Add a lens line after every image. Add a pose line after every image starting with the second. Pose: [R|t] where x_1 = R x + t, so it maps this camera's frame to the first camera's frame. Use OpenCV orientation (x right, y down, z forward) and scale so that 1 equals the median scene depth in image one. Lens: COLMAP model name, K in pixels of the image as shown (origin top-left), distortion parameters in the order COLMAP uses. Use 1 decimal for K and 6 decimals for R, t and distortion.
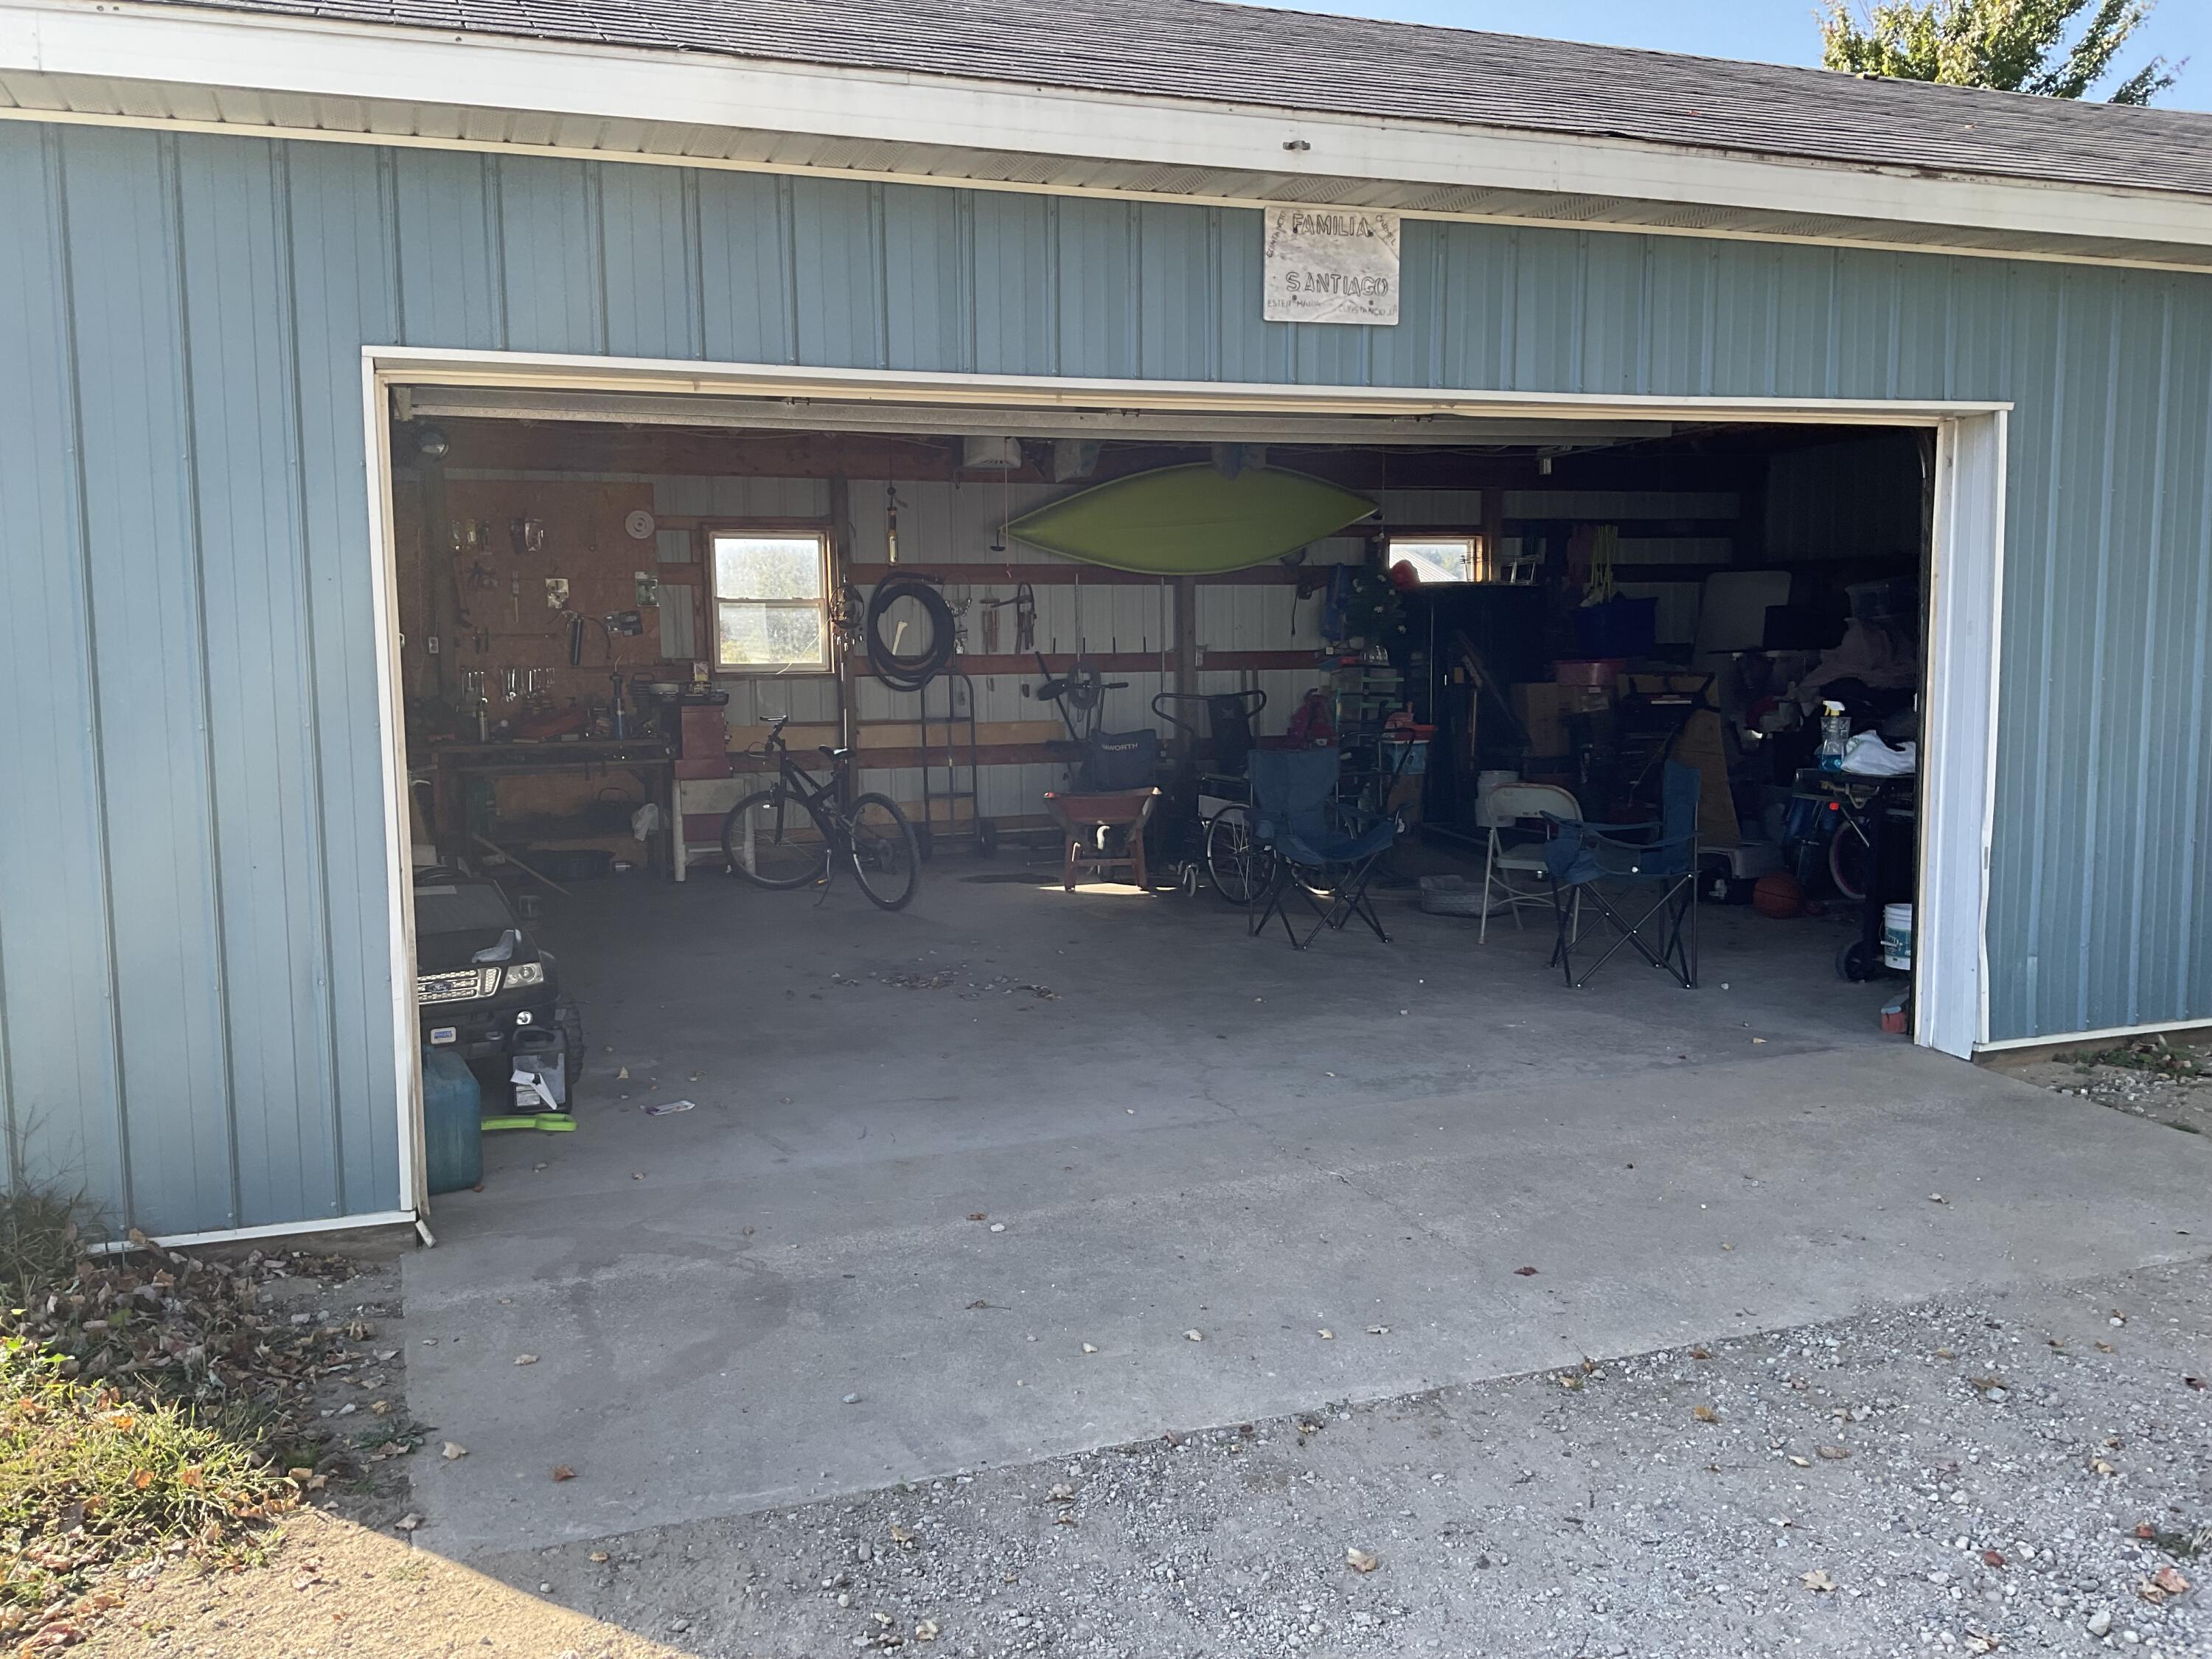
lens RADIAL K [[1836.9, 0, 1146.6], [0, 1836.9, 840.2], [0, 0, 1]] dist [0.068849, -0.137398]
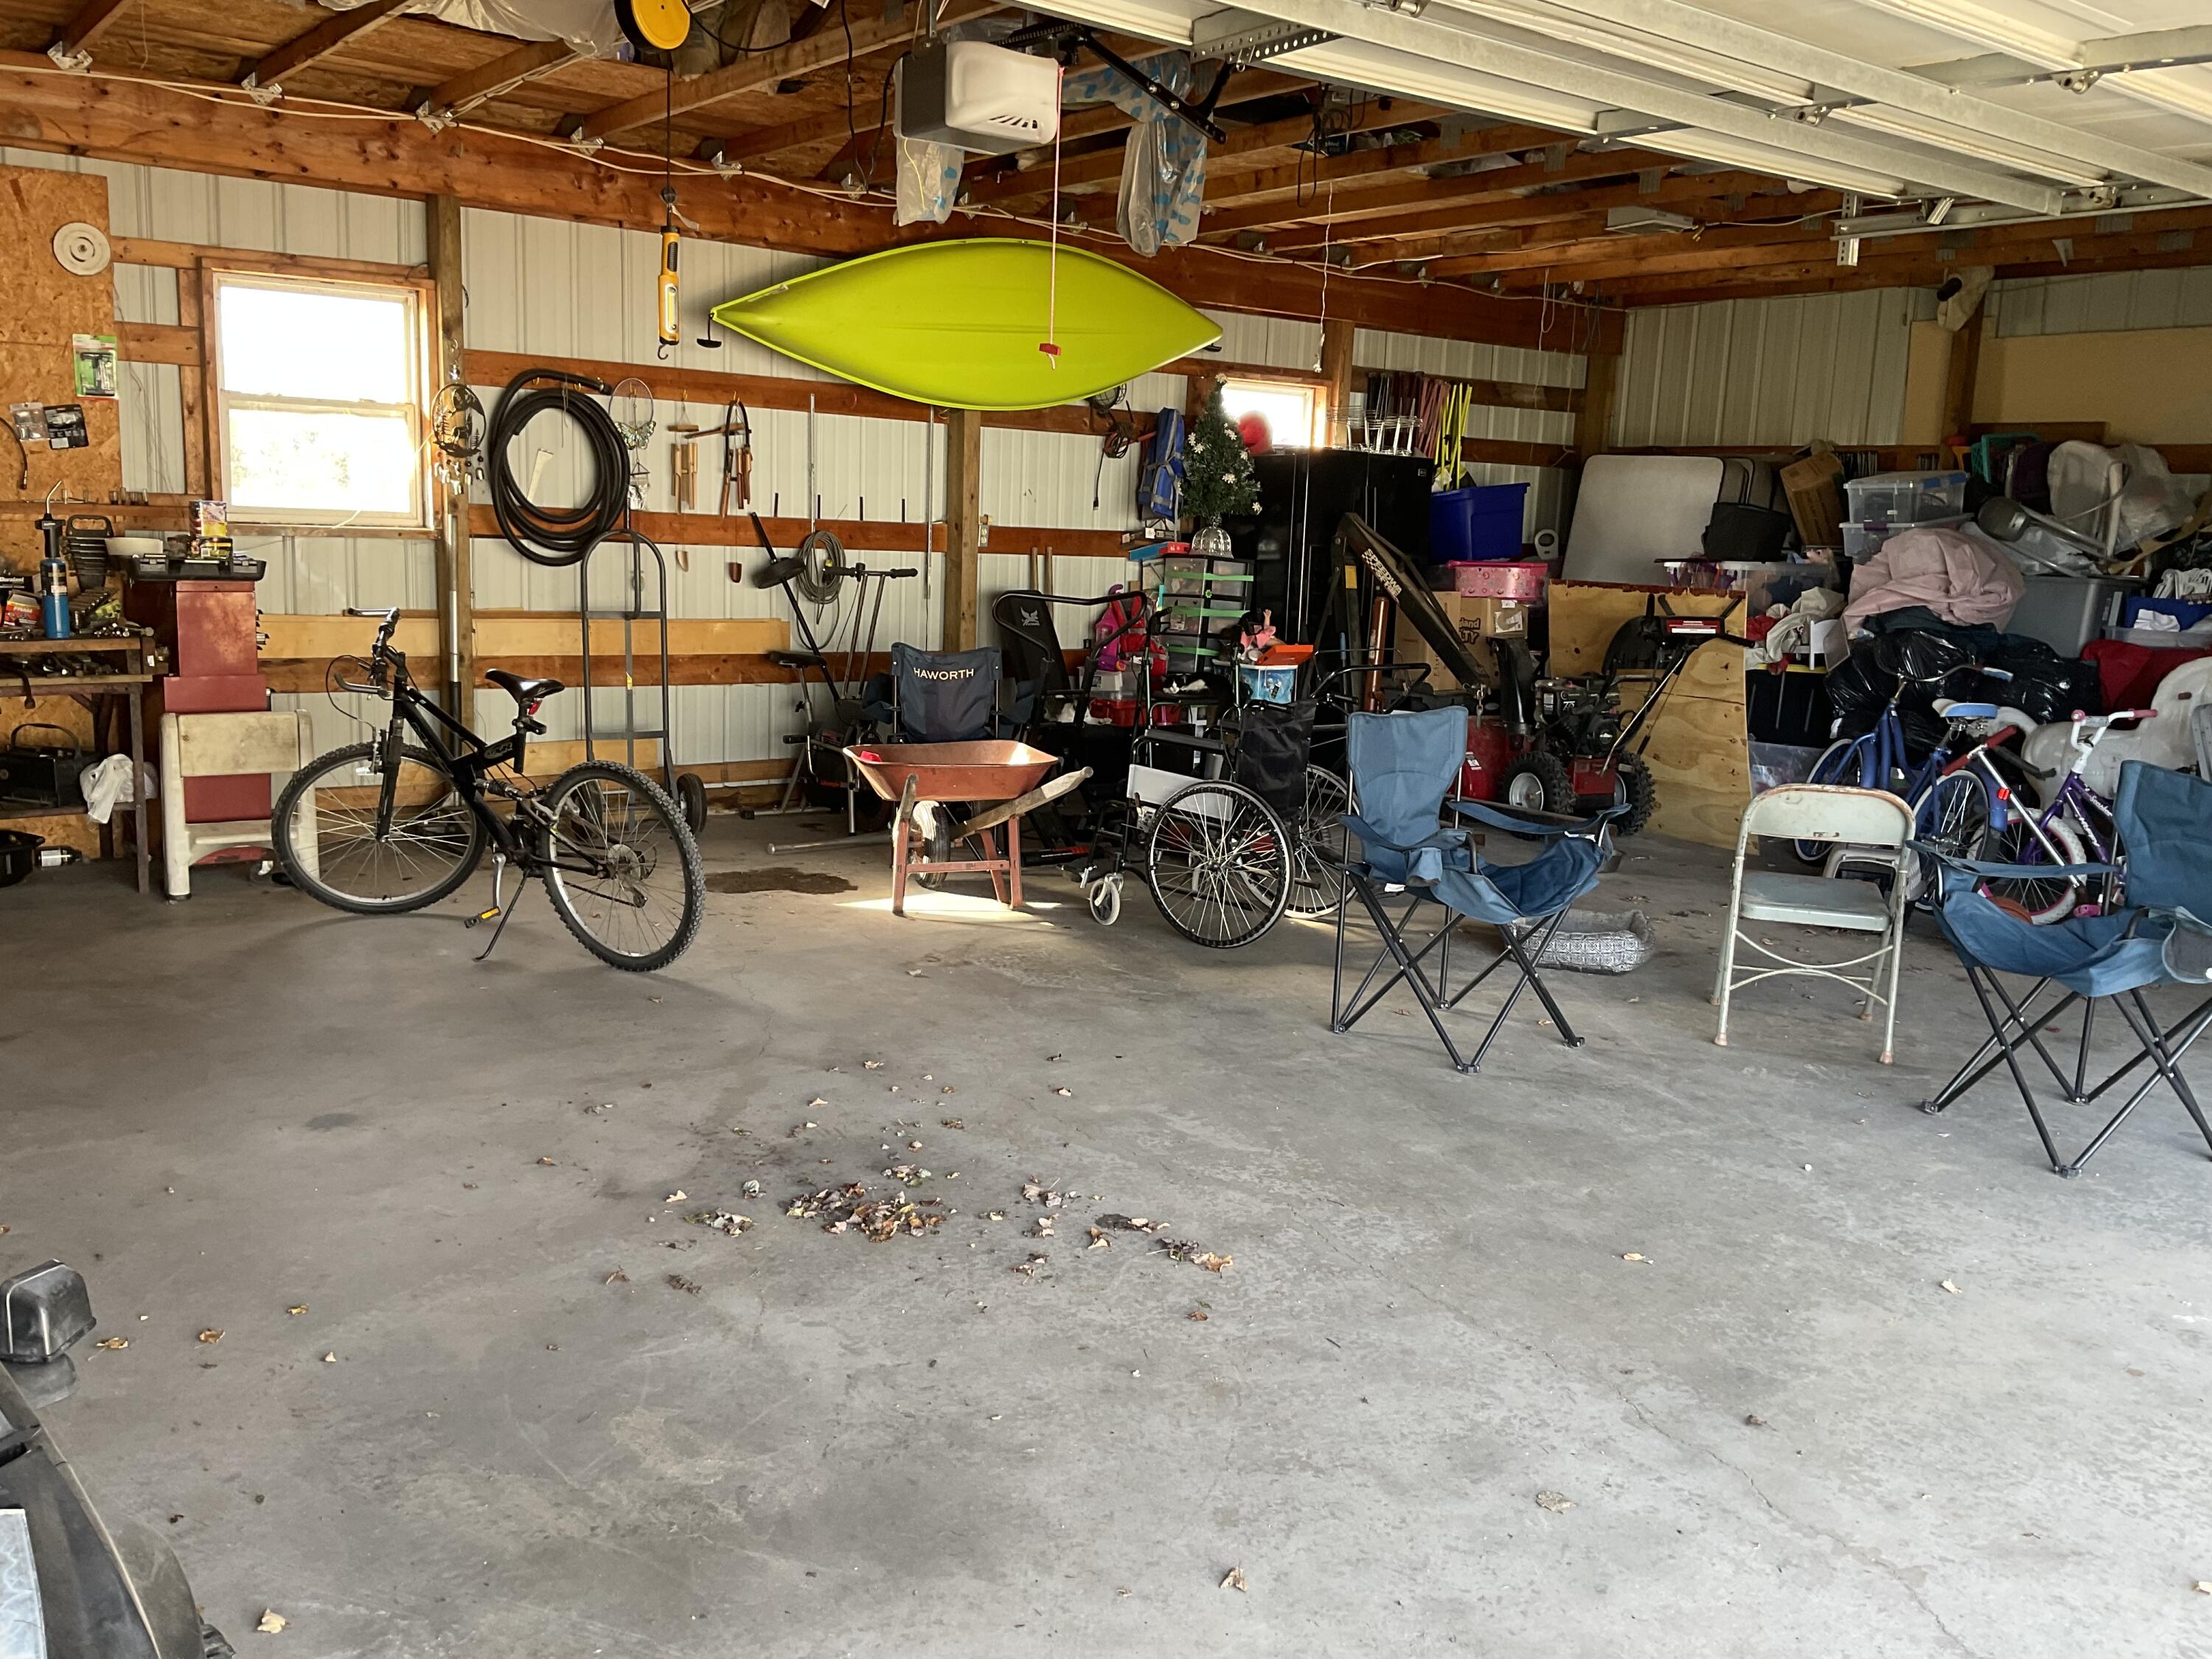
lens RADIAL K [[1836.9, 0, 1146.6], [0, 1836.9, 840.2], [0, 0, 1]] dist [0.068849, -0.137398]
pose [[0.953920, -0.000929, 0.300058, -0.123810], [-0.019369, 0.997719, 0.064666, -0.031840], [-0.299434, -0.067499, 0.951727, 0.330143]]
